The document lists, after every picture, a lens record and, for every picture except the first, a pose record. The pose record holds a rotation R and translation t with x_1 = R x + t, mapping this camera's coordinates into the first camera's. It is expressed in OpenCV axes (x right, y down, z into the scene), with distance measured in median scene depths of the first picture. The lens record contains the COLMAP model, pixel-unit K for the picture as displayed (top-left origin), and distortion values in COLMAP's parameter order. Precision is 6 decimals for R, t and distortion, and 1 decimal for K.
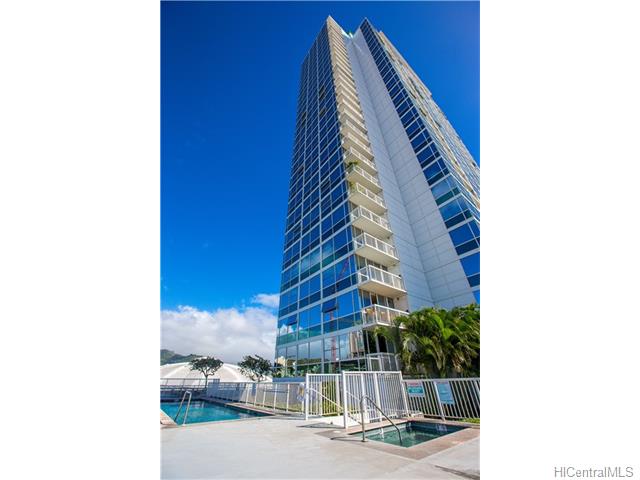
lens RADIAL K [[215.2, 0, 320.6], [0, 215.2, 250.8], [0, 0, 1]] dist [-0.025858, 0.000021]
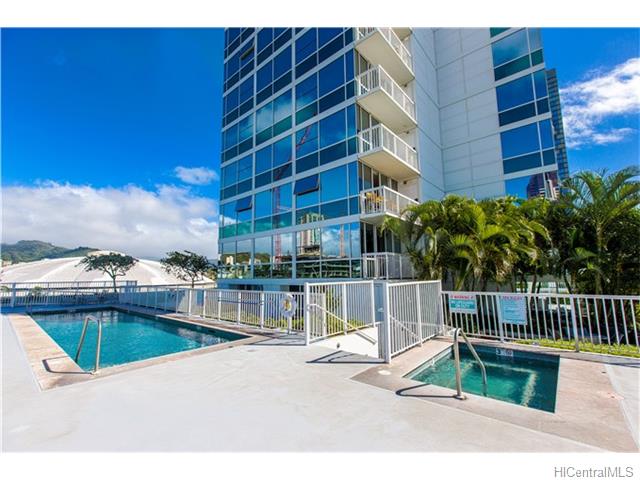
lens RADIAL K [[281.7, 0, 320.0], [0, 281.7, 240.0], [0, 0, 1]] dist [-0.002210, -0.000329]
pose [[0.978831, 0.028620, 0.202660, -0.091139], [-0.108174, 0.912918, 0.393546, 0.062580], [-0.173749, -0.407138, 0.896688, 0.142700]]
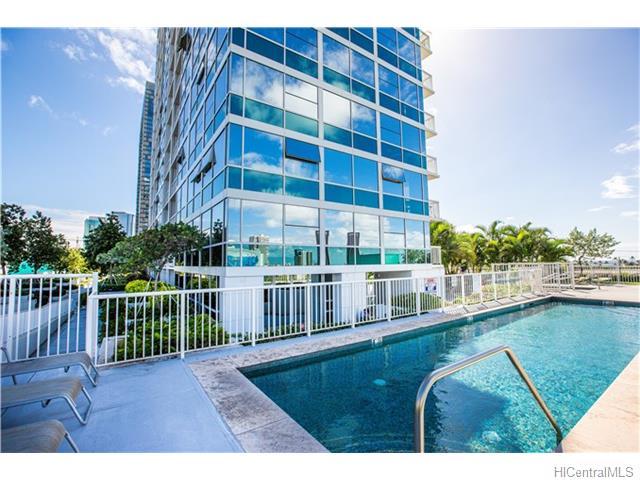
lens RADIAL K [[287.7, 0, 320.0], [0, 287.7, 240.0], [0, 0, 1]] dist [-0.001613, -0.000089]
pose [[0.042820, 0.096939, 0.994369, -0.864121], [-0.502737, 0.862184, -0.062404, 0.613288], [-0.863378, -0.497233, 0.085654, 1.020881]]
